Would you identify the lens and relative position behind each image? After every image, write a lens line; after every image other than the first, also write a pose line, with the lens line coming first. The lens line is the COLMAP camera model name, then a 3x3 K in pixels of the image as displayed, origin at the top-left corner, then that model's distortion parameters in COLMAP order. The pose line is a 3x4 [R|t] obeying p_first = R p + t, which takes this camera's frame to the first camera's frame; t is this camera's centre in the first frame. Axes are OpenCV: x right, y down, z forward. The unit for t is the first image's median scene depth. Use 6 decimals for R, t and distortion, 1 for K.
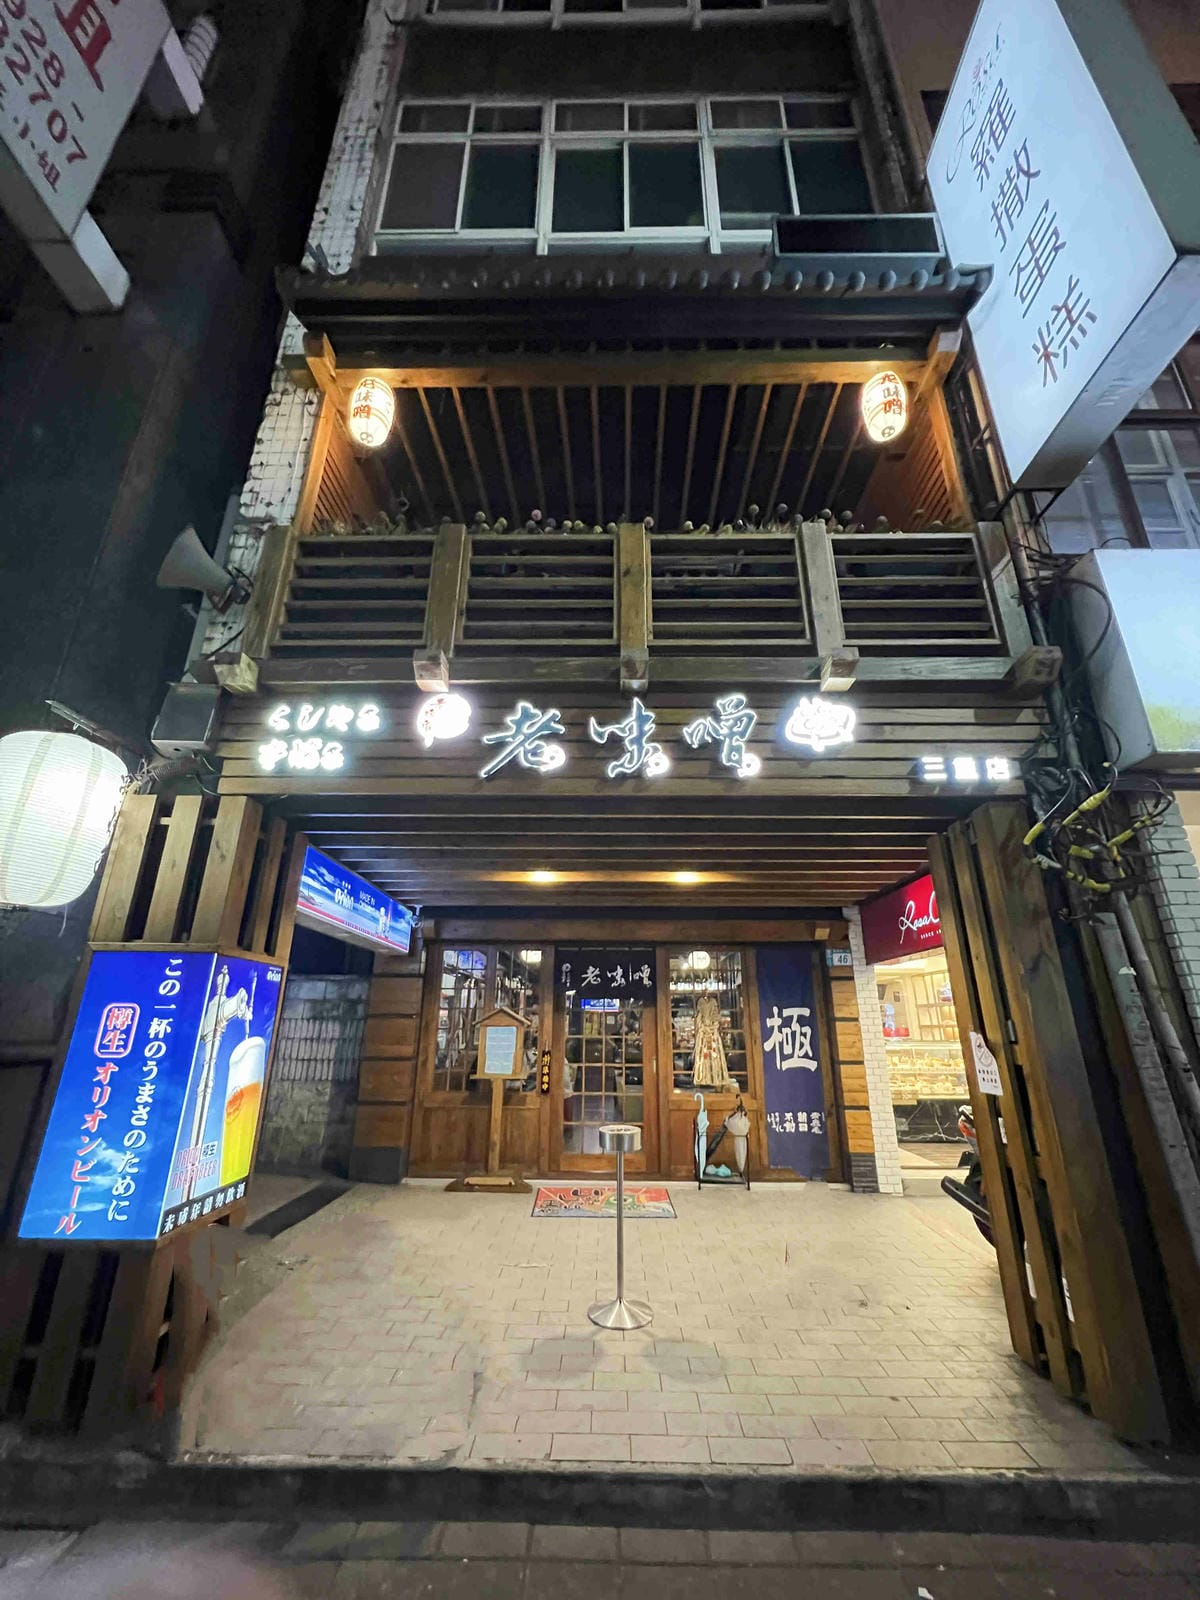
lens RADIAL K [[640.2, 0, 601.9], [0, 640.2, 800.1], [0, 0, 1]] dist [-0.004075, 0.000403]
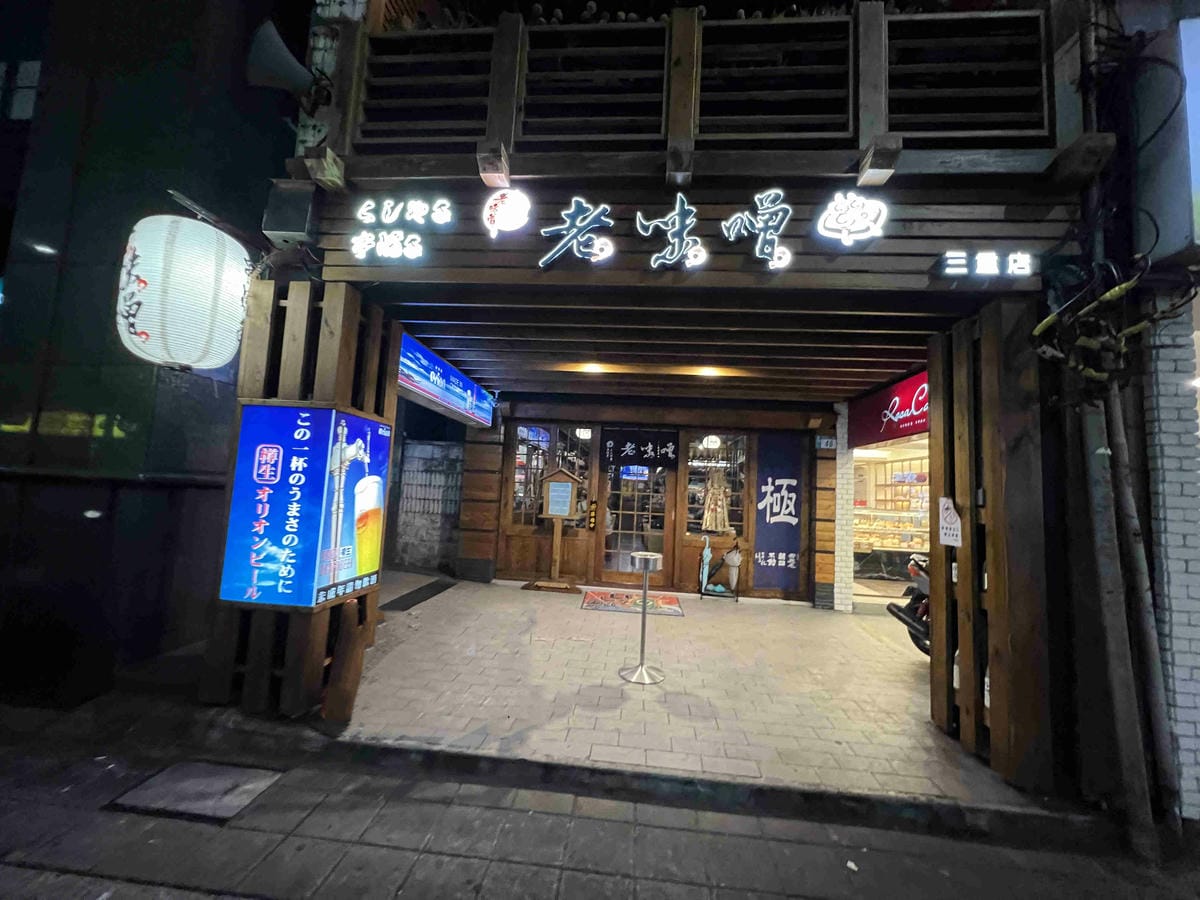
lens RADIAL K [[480.2, 0, 600.0], [0, 480.2, 450.0], [0, 0, 1]] dist [-0.004075, 0.000403]
pose [[0.996433, 0.039533, -0.074549, -0.003277], [-0.019482, 0.967378, 0.252589, 0.057258], [0.082103, -0.250236, 0.964697, 0.090555]]
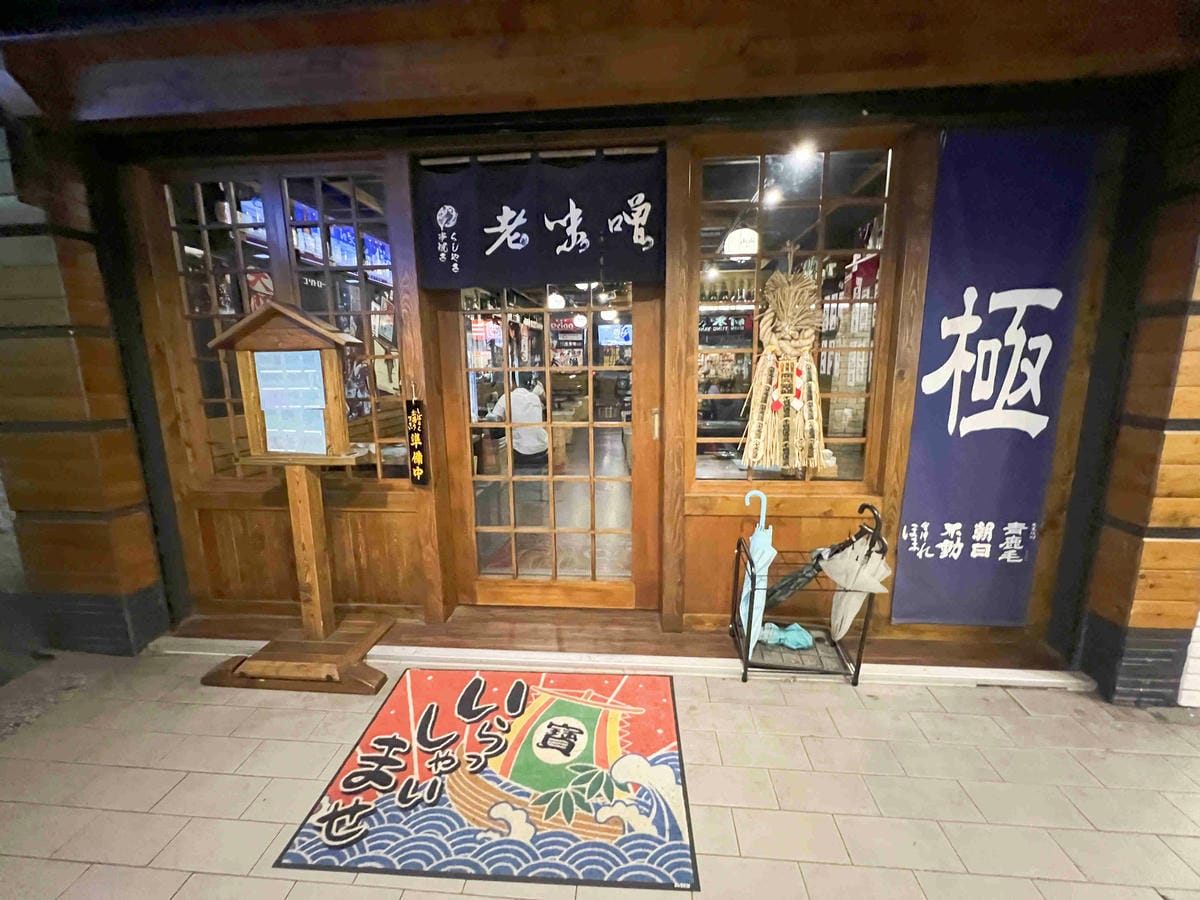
lens RADIAL K [[480.2, 0, 600.0], [0, 480.2, 450.0], [0, 0, 1]] dist [-0.004075, 0.000403]
pose [[0.997512, -0.008035, -0.070044, 0.124871], [0.042030, 0.865416, 0.499288, 0.483914], [0.056605, -0.500989, 0.863600, 1.308852]]
